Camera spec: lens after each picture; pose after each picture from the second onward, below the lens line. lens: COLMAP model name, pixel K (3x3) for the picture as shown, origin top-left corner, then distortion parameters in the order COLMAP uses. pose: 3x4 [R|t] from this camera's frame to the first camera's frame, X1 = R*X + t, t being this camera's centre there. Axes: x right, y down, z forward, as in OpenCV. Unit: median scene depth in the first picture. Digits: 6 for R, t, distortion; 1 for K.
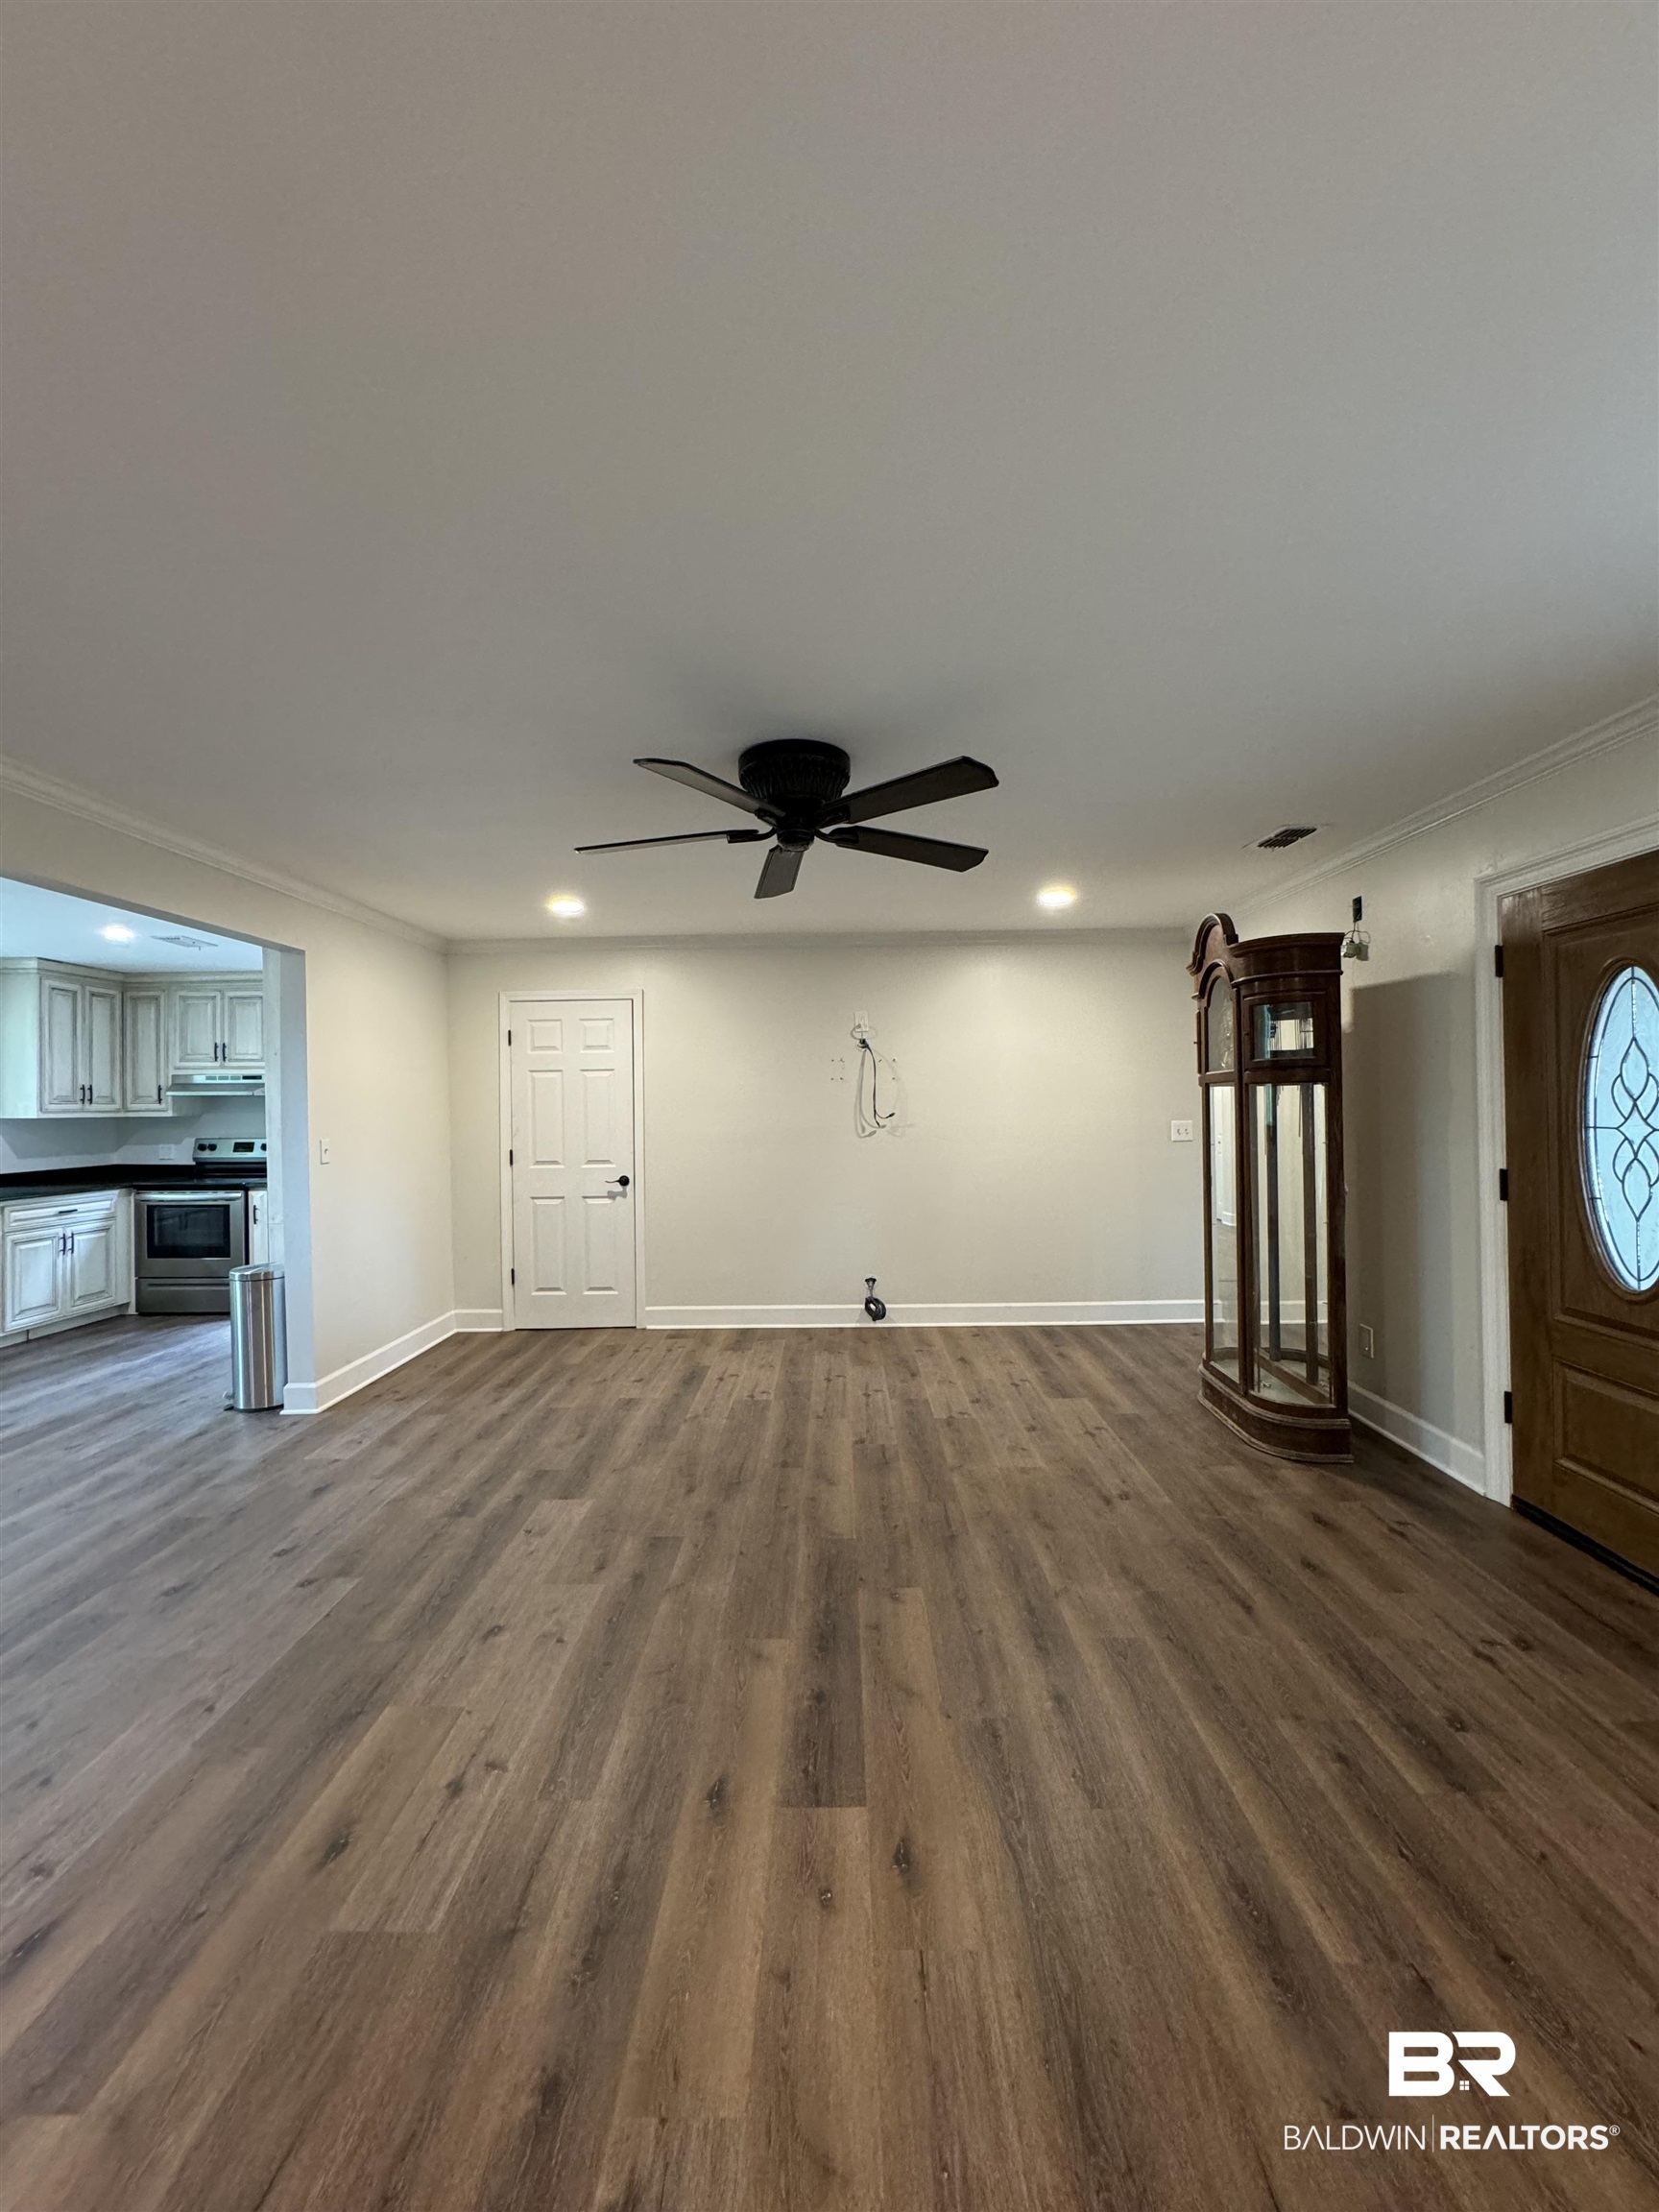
lens RADIAL K [[884.2, 0, 830.7], [0, 884.2, 1101.9], [0, 0, 1]] dist [-0.001605, -0.000474]
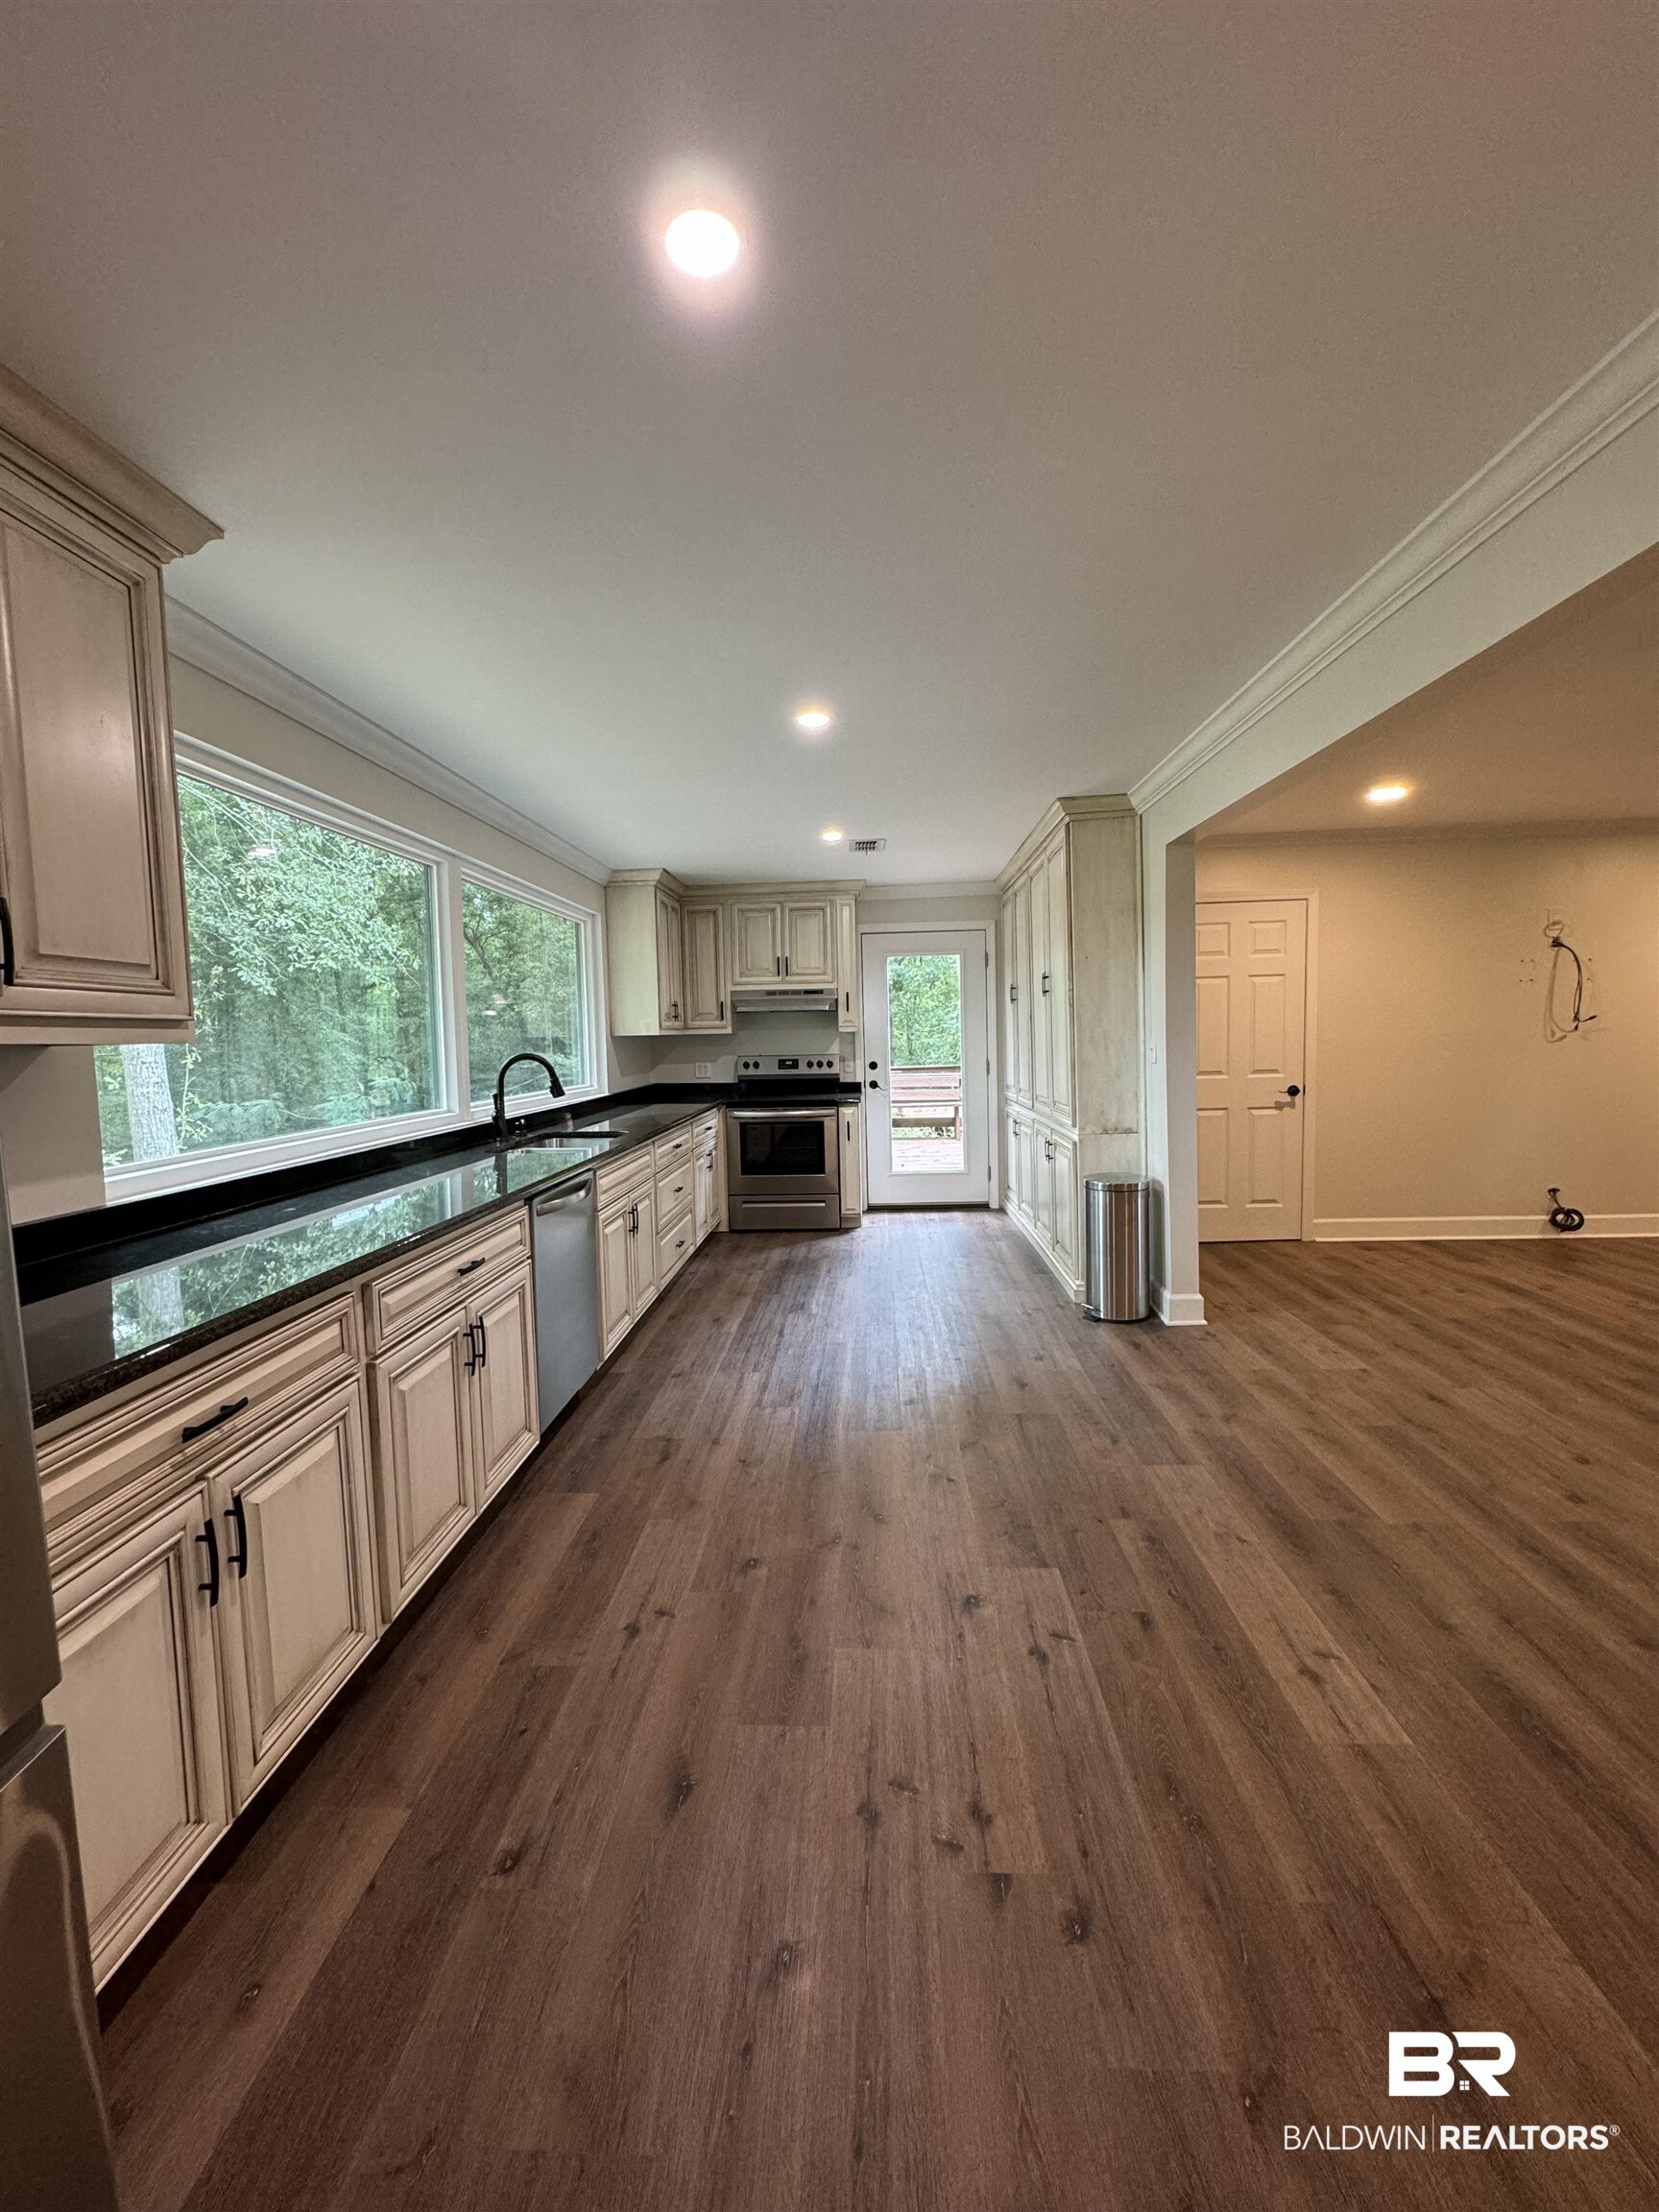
lens RADIAL K [[884.2, 0, 831.3], [0, 884.2, 1102.9], [0, 0, 1]] dist [-0.001605, -0.000474]
pose [[0.999190, -0.011040, -0.038696, -0.985611], [0.014289, 0.996303, 0.084716, 0.019492], [0.037617, -0.085201, 0.995653, 0.029389]]
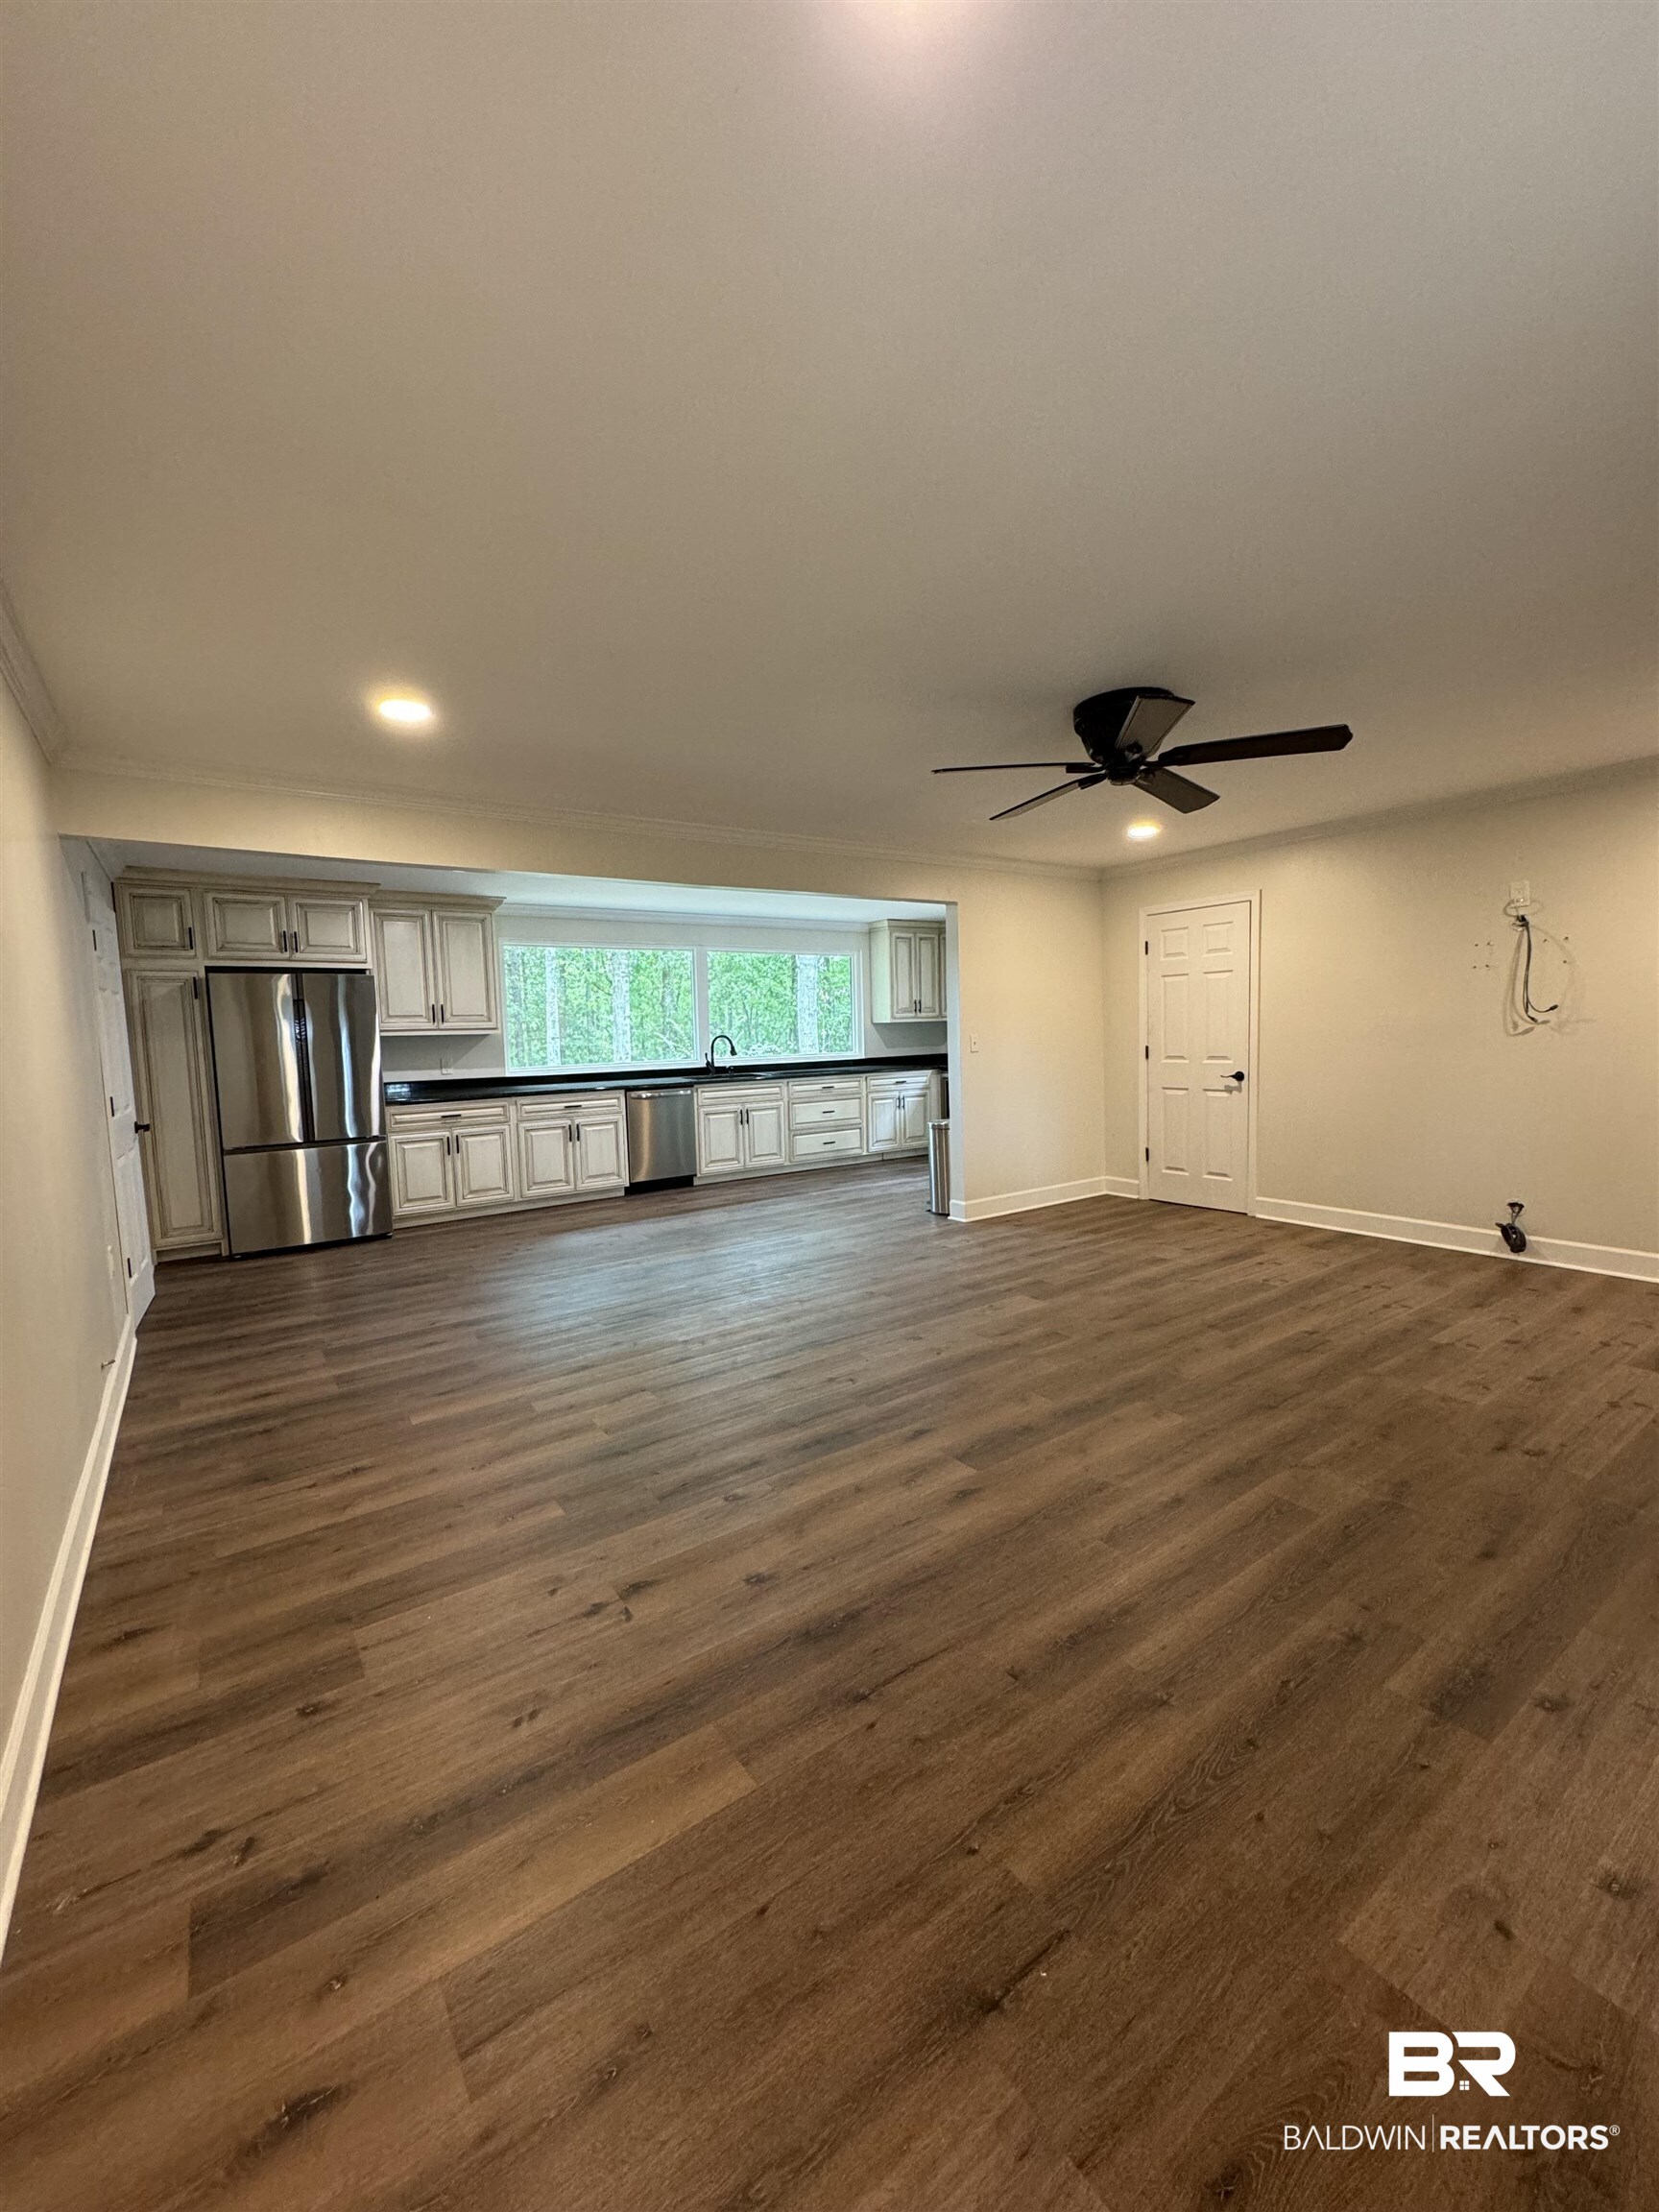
lens RADIAL K [[884.2, 0, 830.6], [0, 884.2, 1104.8], [0, 0, 1]] dist [-0.001605, -0.000474]
pose [[0.583139, 0.065267, -0.809746, 0.477671], [0.027917, 0.994569, 0.100269, 0.005279], [0.811893, -0.081076, 0.578149, -0.014845]]
